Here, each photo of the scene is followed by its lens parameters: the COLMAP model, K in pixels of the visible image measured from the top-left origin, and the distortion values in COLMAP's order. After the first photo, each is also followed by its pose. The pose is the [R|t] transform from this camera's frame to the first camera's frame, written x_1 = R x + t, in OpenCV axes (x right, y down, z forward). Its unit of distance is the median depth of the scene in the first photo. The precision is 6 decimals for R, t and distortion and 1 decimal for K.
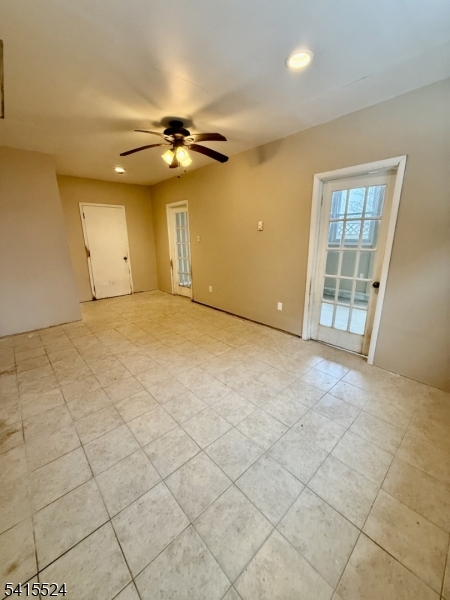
lens RADIAL K [[237.9, 0, 223.8], [0, 237.9, 300.4], [0, 0, 1]] dist [0.003048, -0.000636]
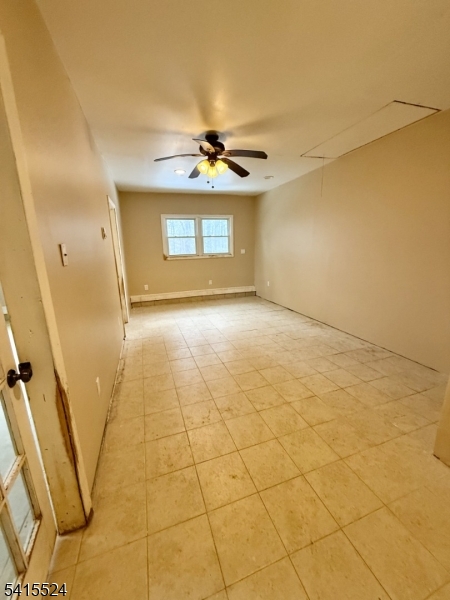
lens RADIAL K [[237.9, 0, 223.9], [0, 237.9, 301.2], [0, 0, 1]] dist [0.003048, -0.000636]
pose [[-0.919289, -0.060507, 0.388905, -0.596710], [0.136526, 0.877737, 0.459281, -0.494307], [-0.369146, 0.475307, -0.798633, 1.840122]]
